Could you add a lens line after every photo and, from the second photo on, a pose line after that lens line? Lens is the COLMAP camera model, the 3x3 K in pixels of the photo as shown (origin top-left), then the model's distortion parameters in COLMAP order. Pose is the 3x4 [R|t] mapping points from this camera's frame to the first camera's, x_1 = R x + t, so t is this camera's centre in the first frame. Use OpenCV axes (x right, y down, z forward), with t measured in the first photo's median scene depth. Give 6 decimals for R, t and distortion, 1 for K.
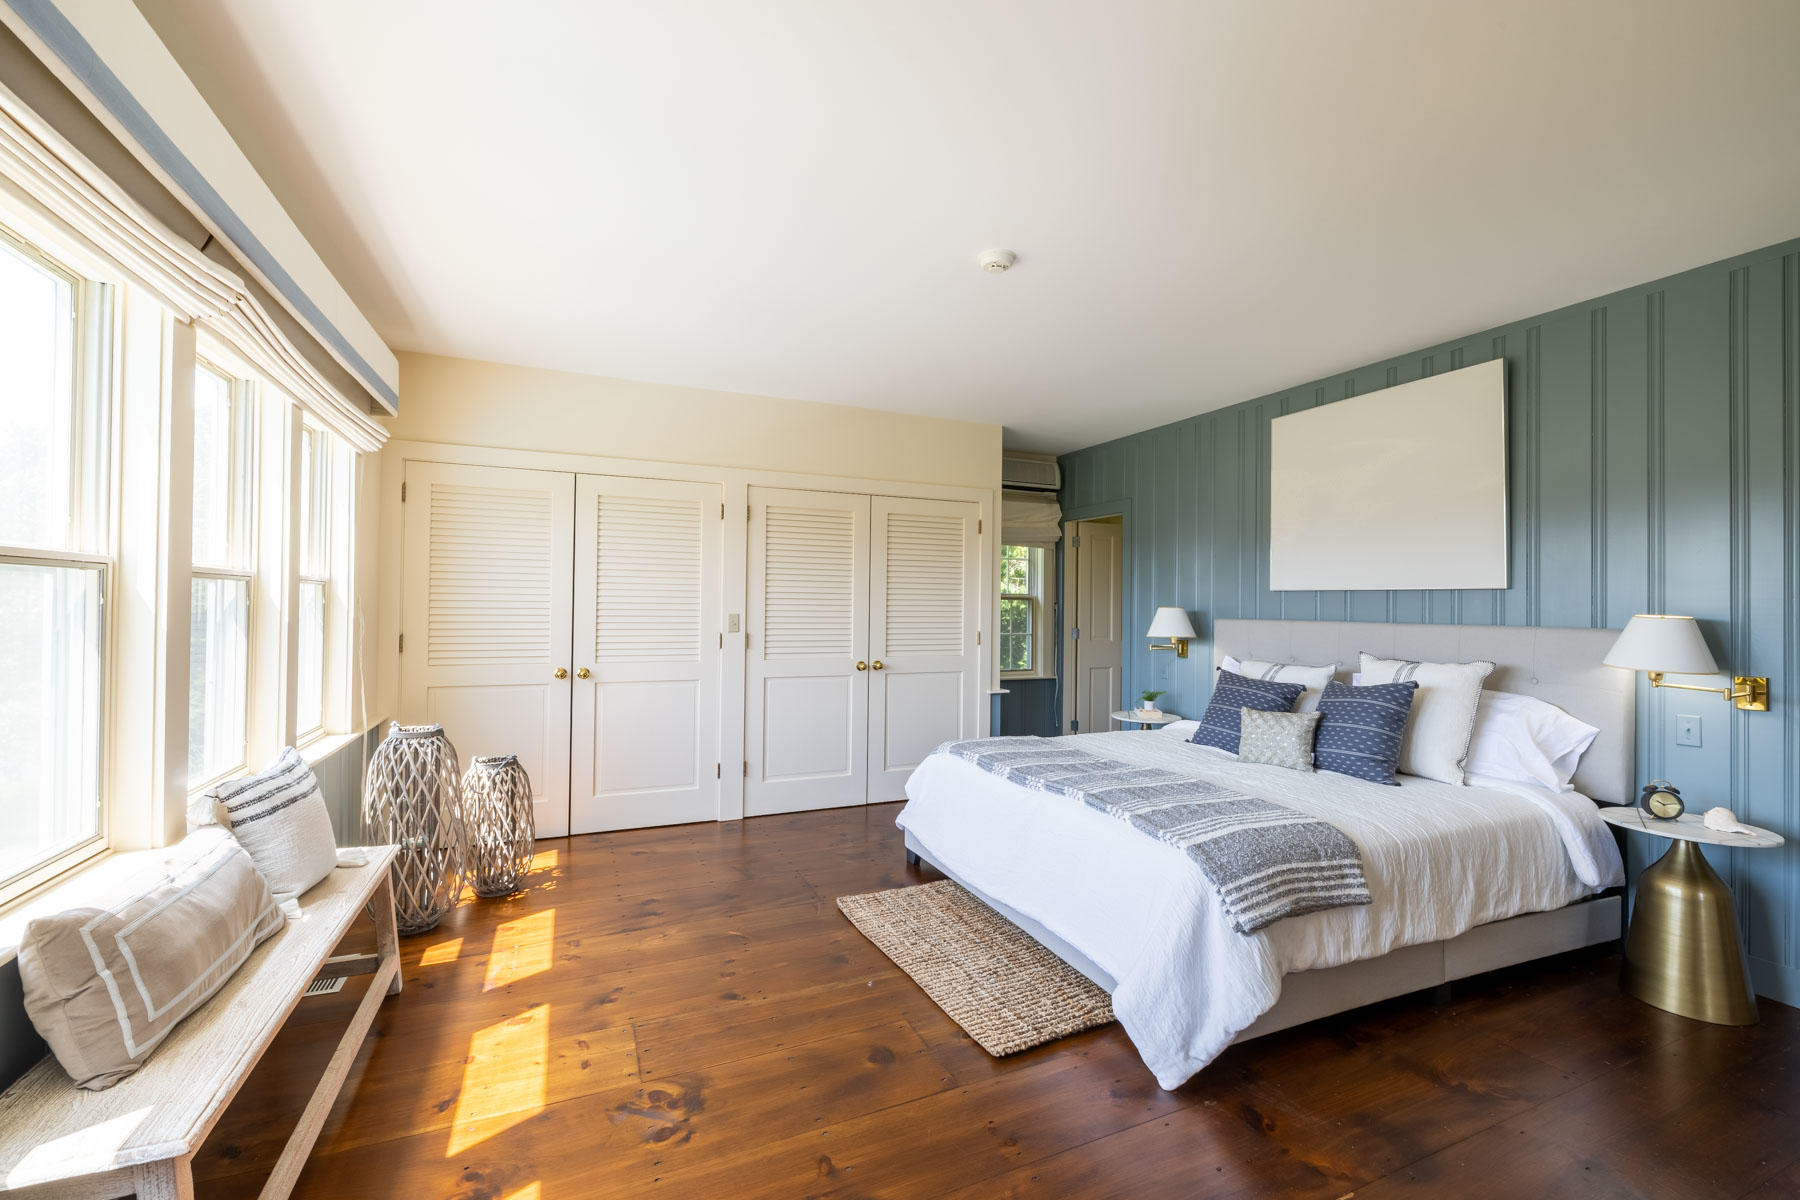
lens RADIAL K [[756.5, 0, 900.0], [0, 756.5, 600.0], [0, 0, 1]] dist [-0.000578, 0.000127]
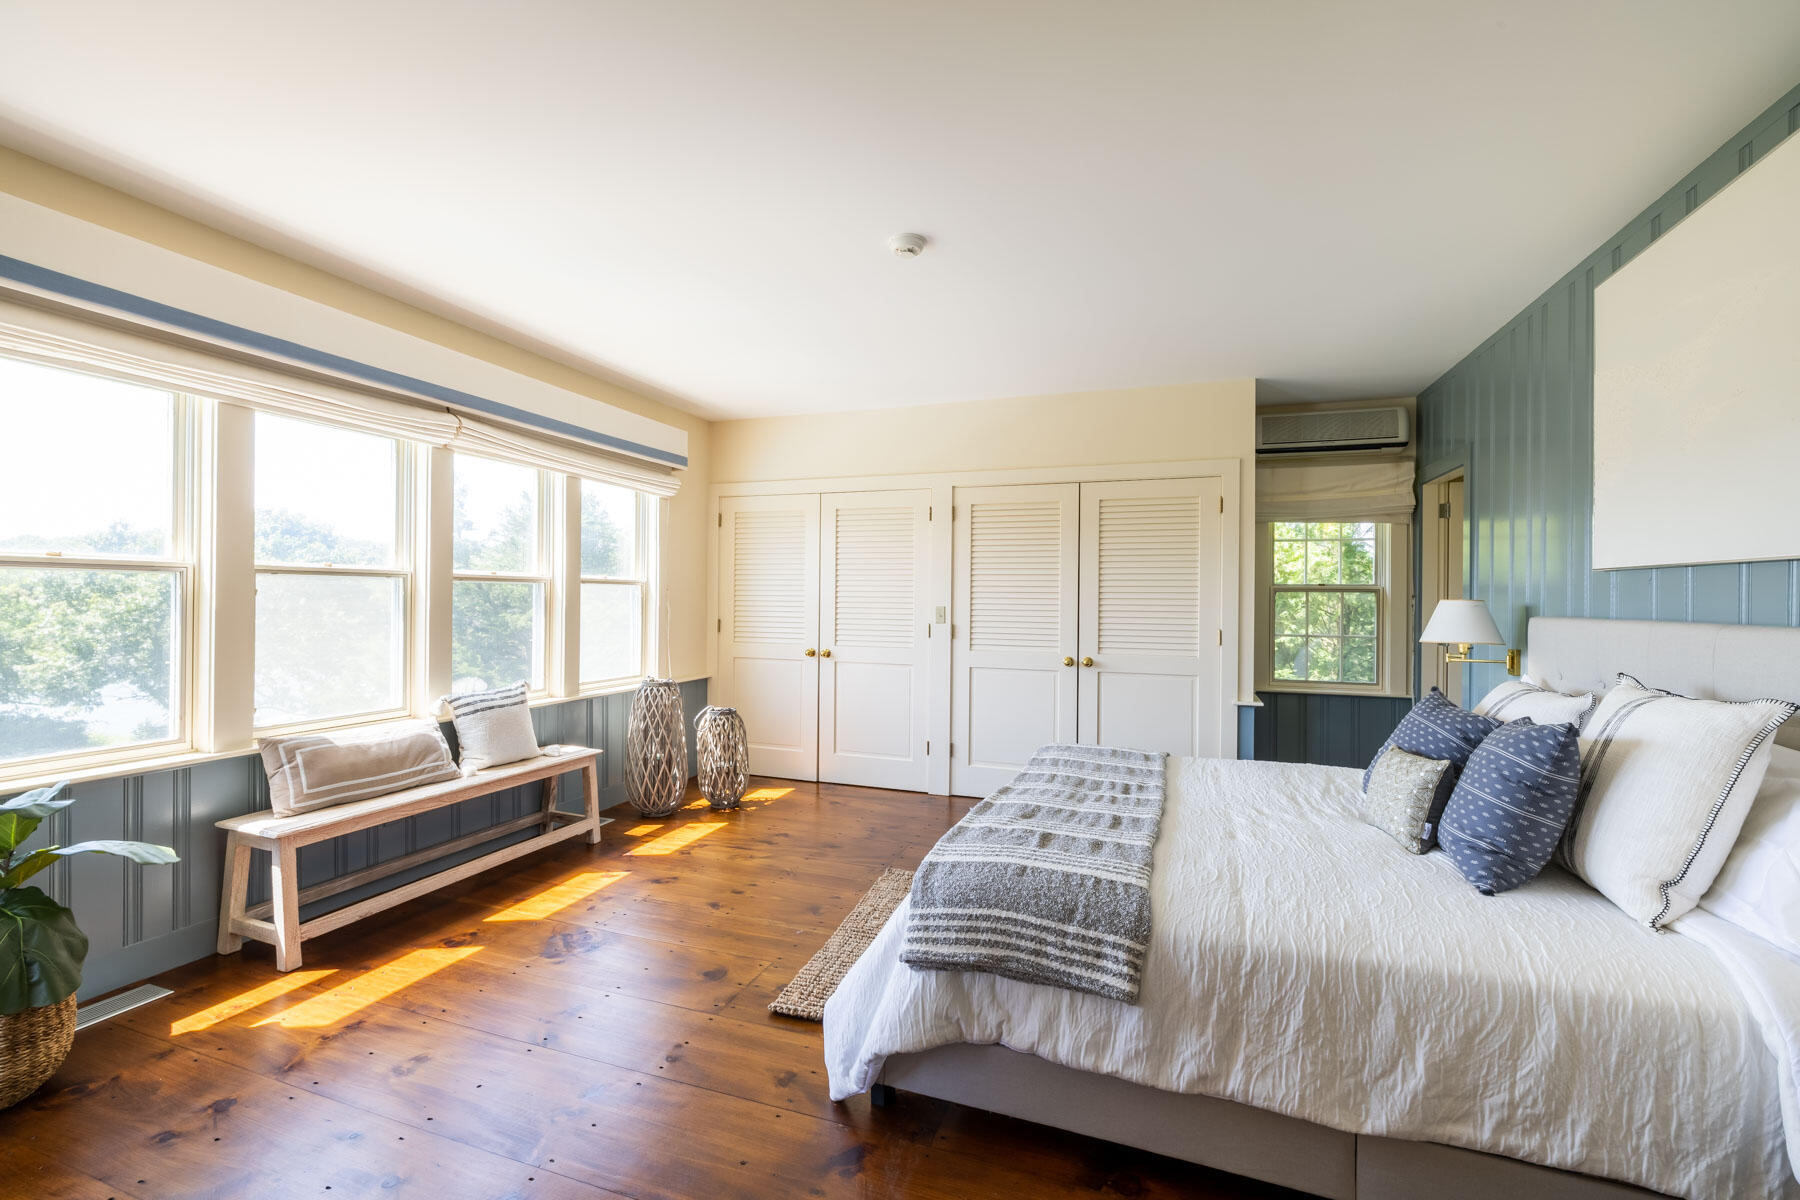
lens RADIAL K [[756.8, 0, 900.0], [0, 756.8, 600.0], [0, 0, 1]] dist [-0.001773, -0.000210]
pose [[0.721156, -0.003286, -0.692764, 0.670127], [0.003802, 0.999992, -0.000786, 0.012885], [0.692762, -0.002067, 0.721164, 0.232752]]
